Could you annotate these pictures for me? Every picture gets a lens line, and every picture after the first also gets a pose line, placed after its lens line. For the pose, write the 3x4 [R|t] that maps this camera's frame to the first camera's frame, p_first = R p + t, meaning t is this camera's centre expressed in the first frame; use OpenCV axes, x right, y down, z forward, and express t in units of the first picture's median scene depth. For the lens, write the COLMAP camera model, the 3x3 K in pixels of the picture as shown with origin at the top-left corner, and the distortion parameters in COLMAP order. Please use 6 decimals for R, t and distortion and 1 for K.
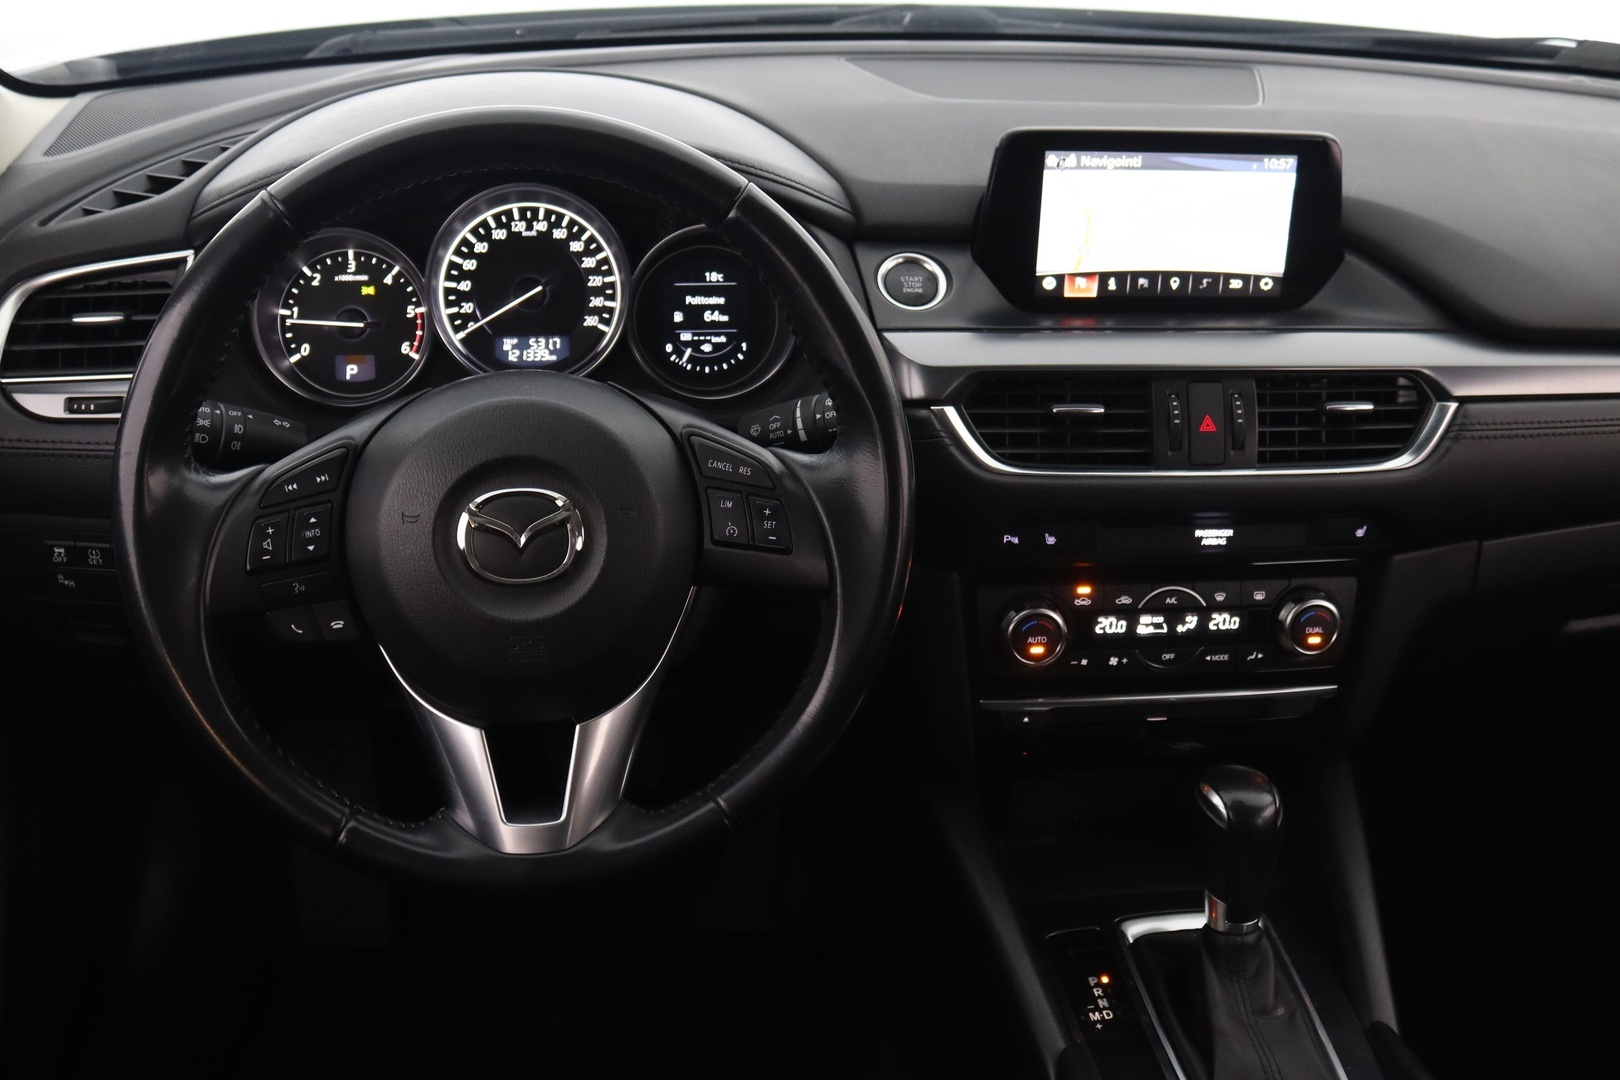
lens RADIAL K [[1764.6, 0, 810.0], [0, 1764.6, 540.0], [0, 0, 1]] dist [-0.106359, 0.067614]
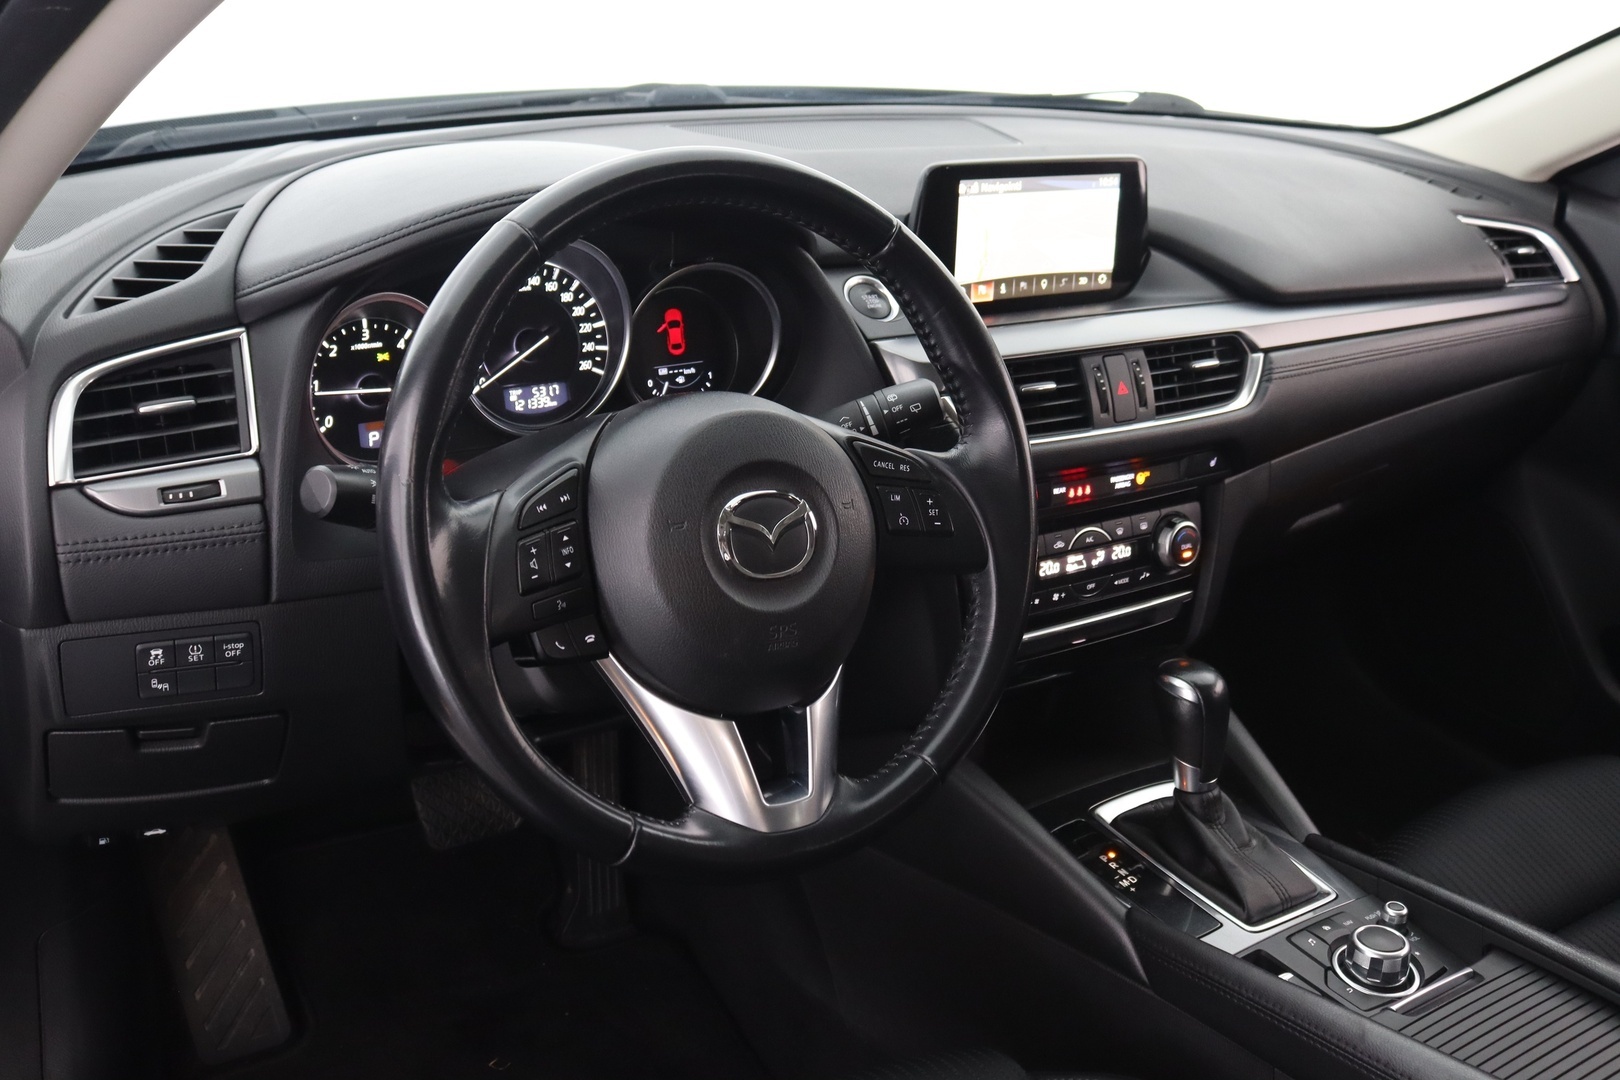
lens RADIAL K [[1592.1, 0, 810.0], [0, 1592.1, 540.0], [0, 0, 1]] dist [-0.138855, 0.126406]
pose [[0.901656, -0.148975, 0.405983, -0.416402], [0.165249, 0.986239, -0.005104, 0.008141], [-0.399636, 0.071690, 0.913866, 0.071716]]
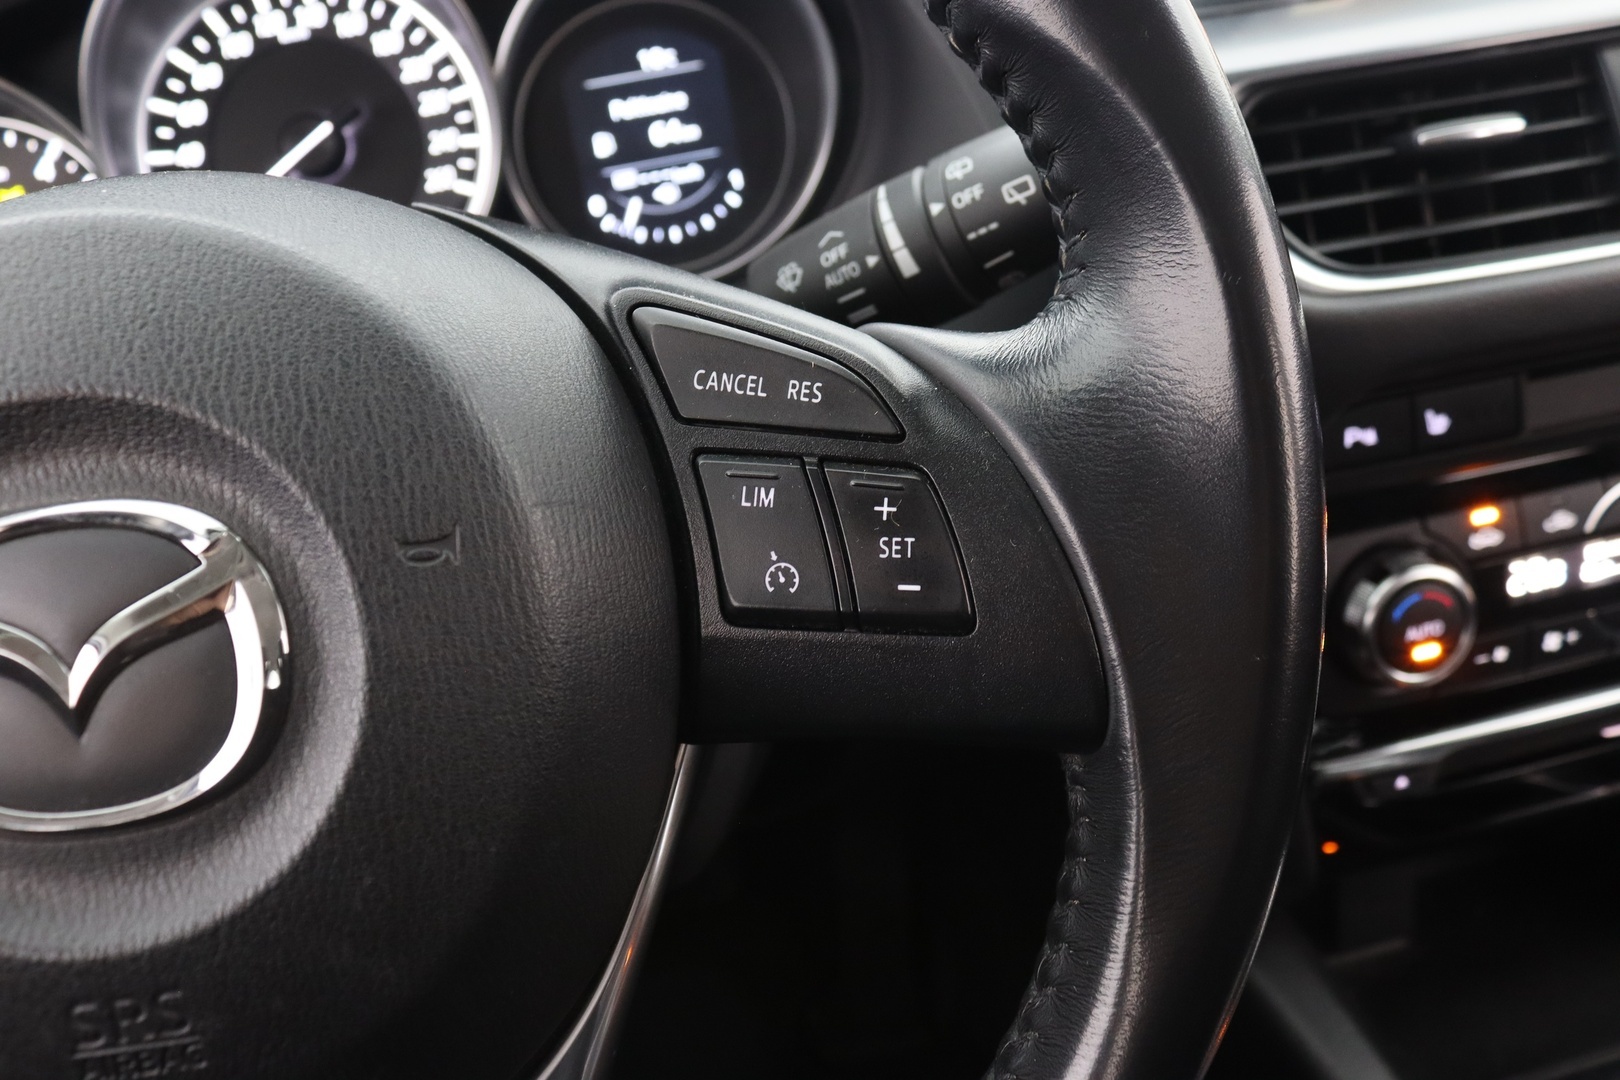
lens RADIAL K [[1432.3, 0, 806.0], [0, 1432.3, 514.8], [0, 0, 1]] dist [-0.186626, 0.209751]
pose [[0.983647, -0.179015, -0.019795, -0.027288], [0.178872, 0.983833, -0.008763, -0.003066], [0.021044, 0.005079, 0.999766, 0.595054]]
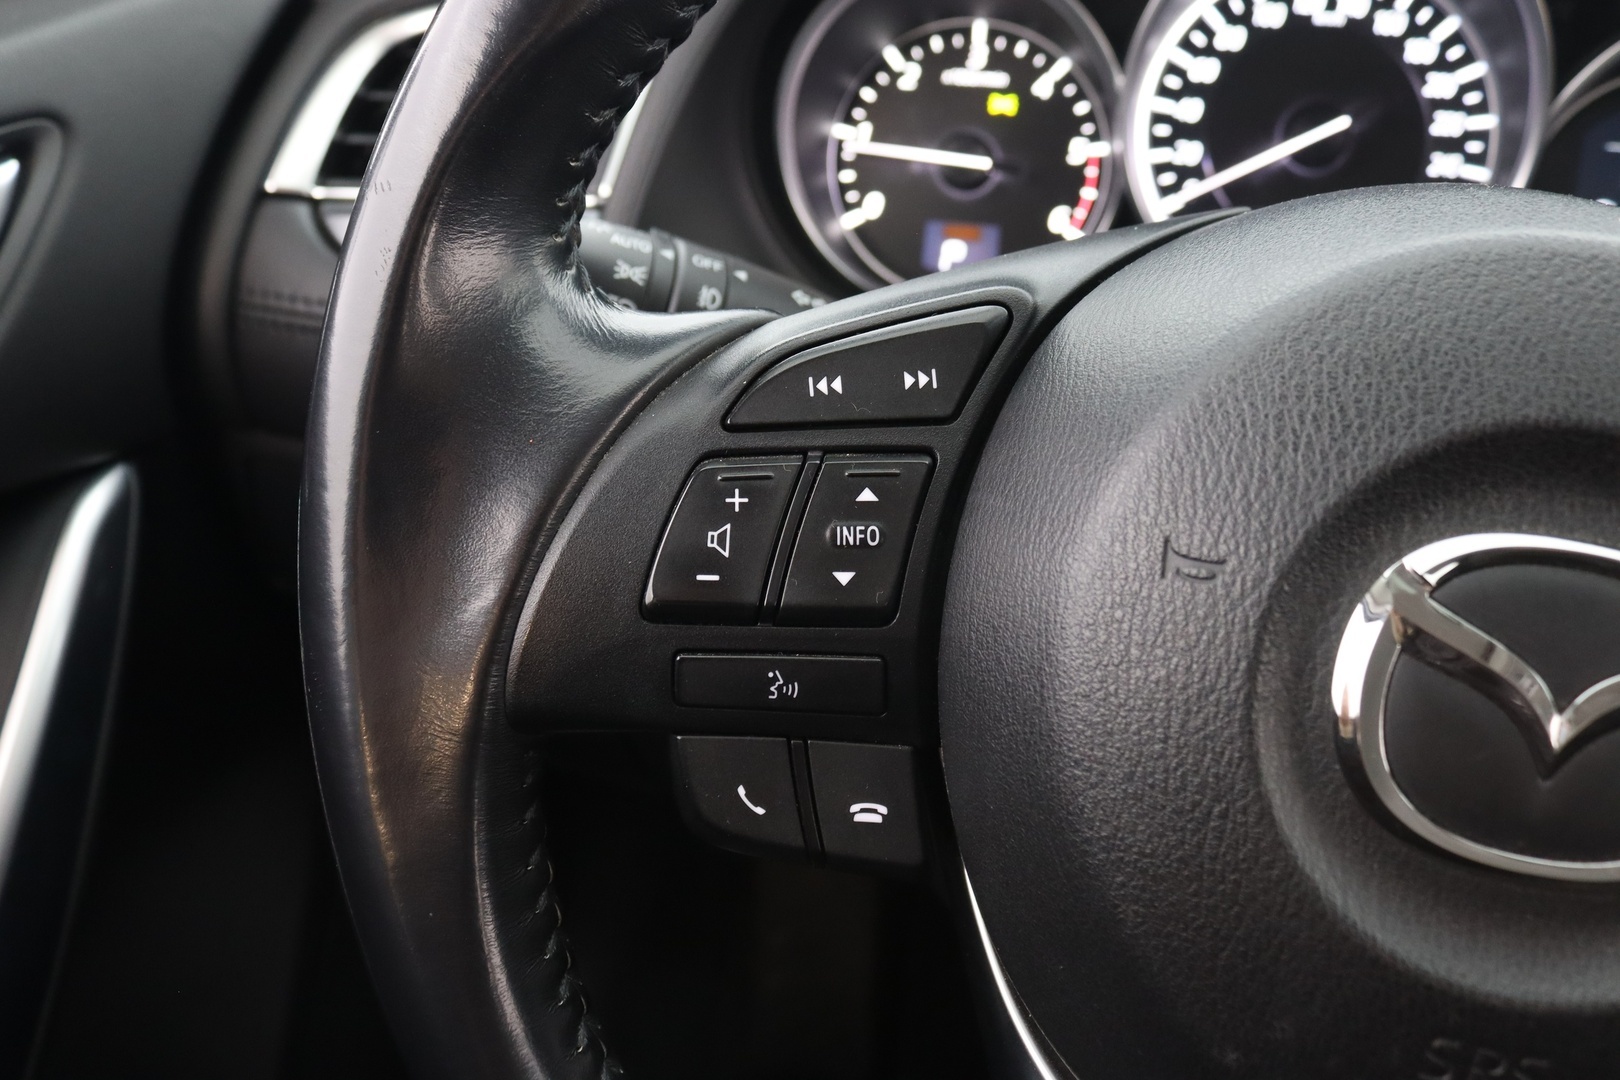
lens RADIAL K [[1432.3, 0, 806.0], [0, 1432.3, 514.8], [0, 0, 1]] dist [-0.186626, 0.209751]
pose [[0.951080, 0.120215, -0.284598, -0.173669], [-0.136827, 0.989821, -0.039149, 0.004183], [0.276995, 0.076174, 0.957847, 0.587759]]
